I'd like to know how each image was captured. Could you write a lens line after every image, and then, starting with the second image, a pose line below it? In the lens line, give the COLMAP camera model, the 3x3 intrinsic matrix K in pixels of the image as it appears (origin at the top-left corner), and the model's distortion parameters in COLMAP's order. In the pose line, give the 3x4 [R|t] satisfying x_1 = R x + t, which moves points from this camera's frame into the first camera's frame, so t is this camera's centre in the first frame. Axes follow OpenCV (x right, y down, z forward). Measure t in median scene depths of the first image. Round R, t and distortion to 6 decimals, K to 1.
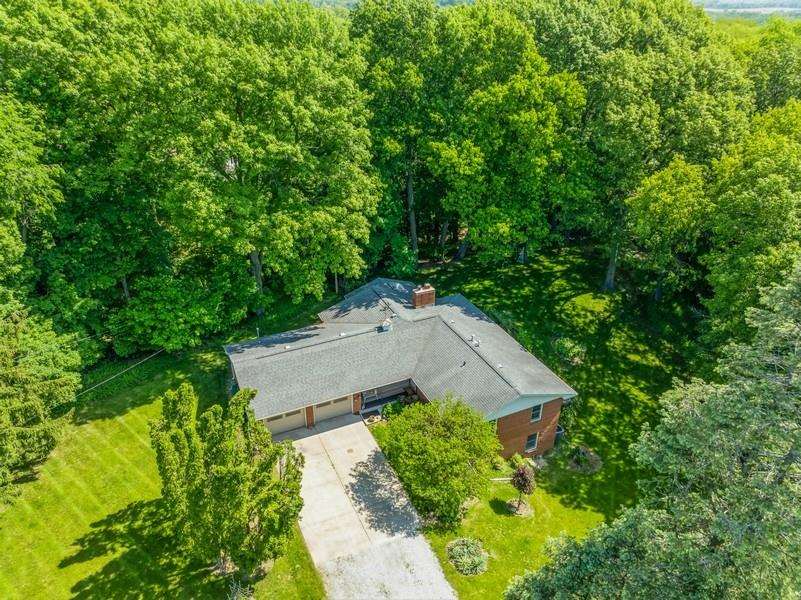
lens RADIAL K [[563.3, 0, 397.4], [0, 563.3, 299.3], [0, 0, 1]] dist [-0.039498, 0.012228]
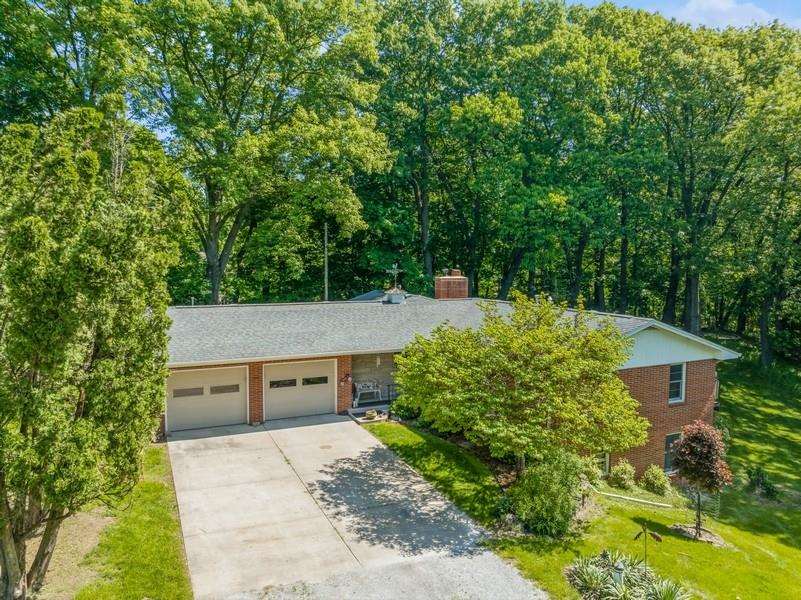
lens RADIAL K [[563.3, 0, 397.9], [0, 563.3, 299.1], [0, 0, 1]] dist [-0.039498, 0.012228]
pose [[0.999972, 0.002730, -0.007021, -0.014926], [-0.005401, 0.909507, -0.415654, 0.332722], [0.005251, 0.415680, 0.909496, 0.452183]]
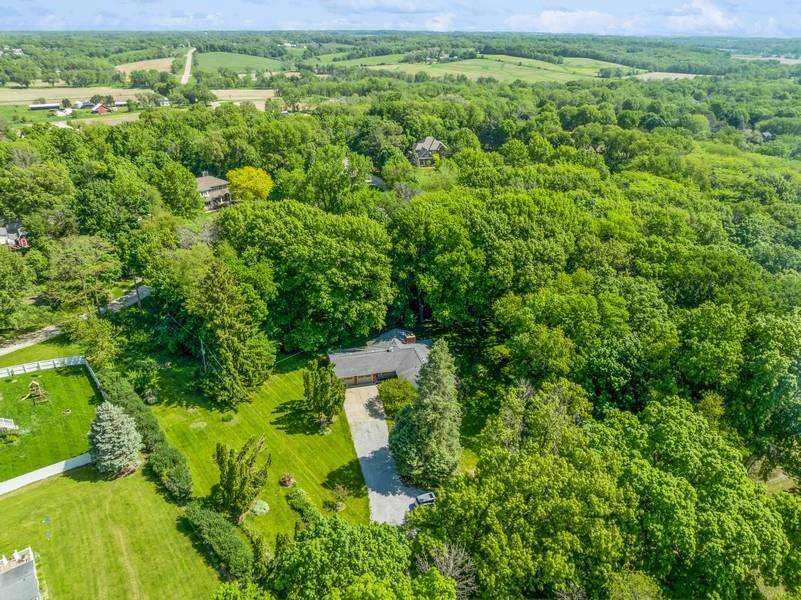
lens RADIAL K [[563.3, 0, 404.3], [0, 563.3, 298.1], [0, 0, 1]] dist [-0.039498, 0.012228]
pose [[0.982357, 0.082561, -0.167804, 0.466546], [-0.091294, 0.994807, -0.044999, -0.077973], [0.163218, 0.059525, 0.984793, -1.549742]]
